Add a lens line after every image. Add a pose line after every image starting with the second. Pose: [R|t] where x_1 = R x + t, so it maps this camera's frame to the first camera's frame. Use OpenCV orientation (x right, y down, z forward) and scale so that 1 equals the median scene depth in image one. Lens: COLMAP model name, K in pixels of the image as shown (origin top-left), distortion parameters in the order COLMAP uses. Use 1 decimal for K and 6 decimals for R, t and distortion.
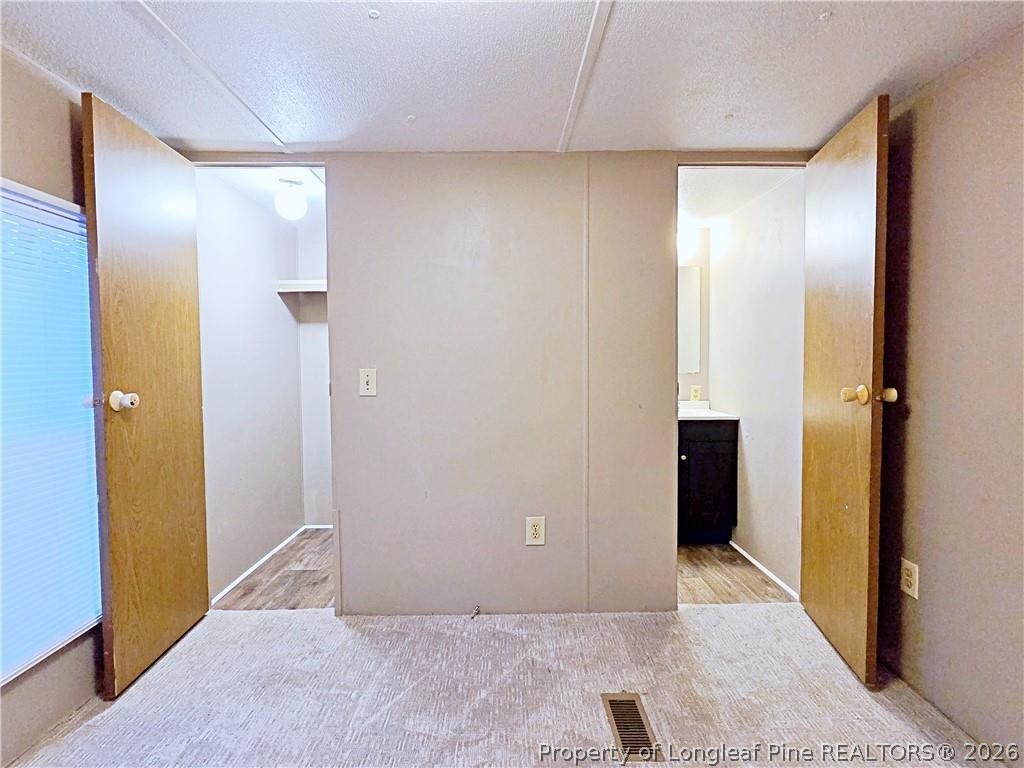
lens RADIAL K [[508.6, 0, 510.4], [0, 508.6, 380.1], [0, 0, 1]] dist [0.000316, -0.000360]
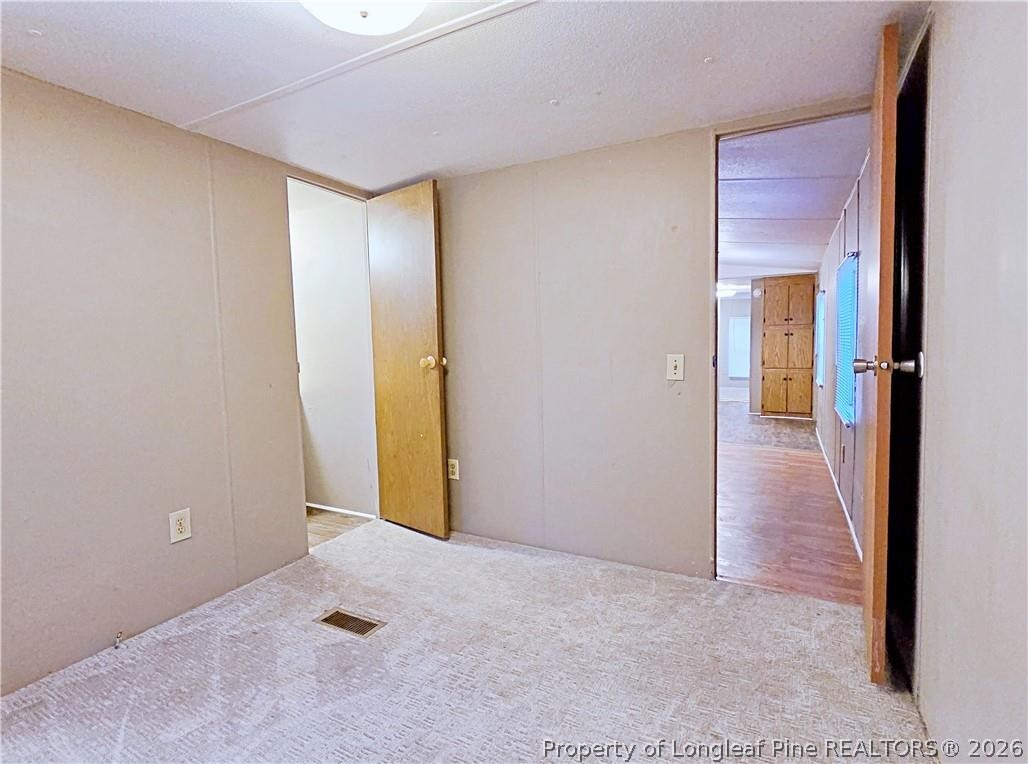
lens RADIAL K [[510.6, 0, 516.4], [0, 510.6, 378.3], [0, 0, 1]] dist [0.000316, -0.000360]
pose [[0.480811, -0.069060, 0.874101, -0.498004], [0.057519, 0.997230, 0.047149, 0.015535], [-0.874936, 0.027608, 0.483451, -0.014102]]
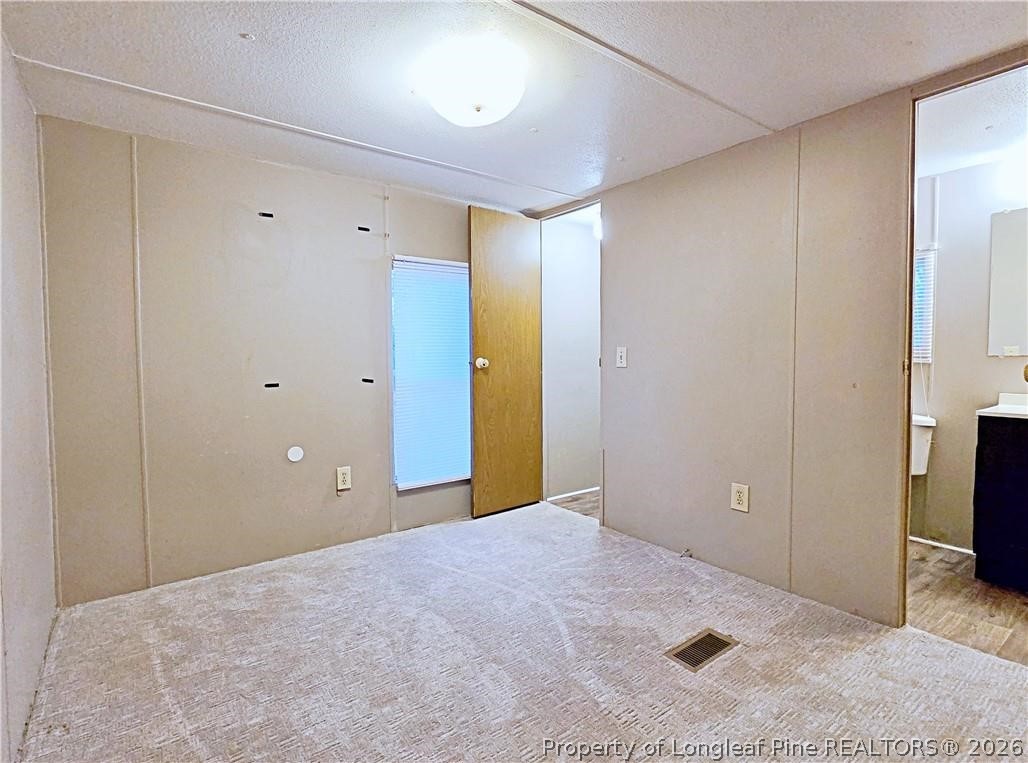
lens RADIAL K [[520.4, 0, 510.9], [0, 520.4, 379.7], [0, 0, 1]] dist [-0.000832, -0.000693]
pose [[0.588369, 0.042232, -0.807489, 0.693064], [-0.028745, 0.999096, 0.031309, 0.030406], [0.808082, 0.004790, 0.589051, -0.040886]]
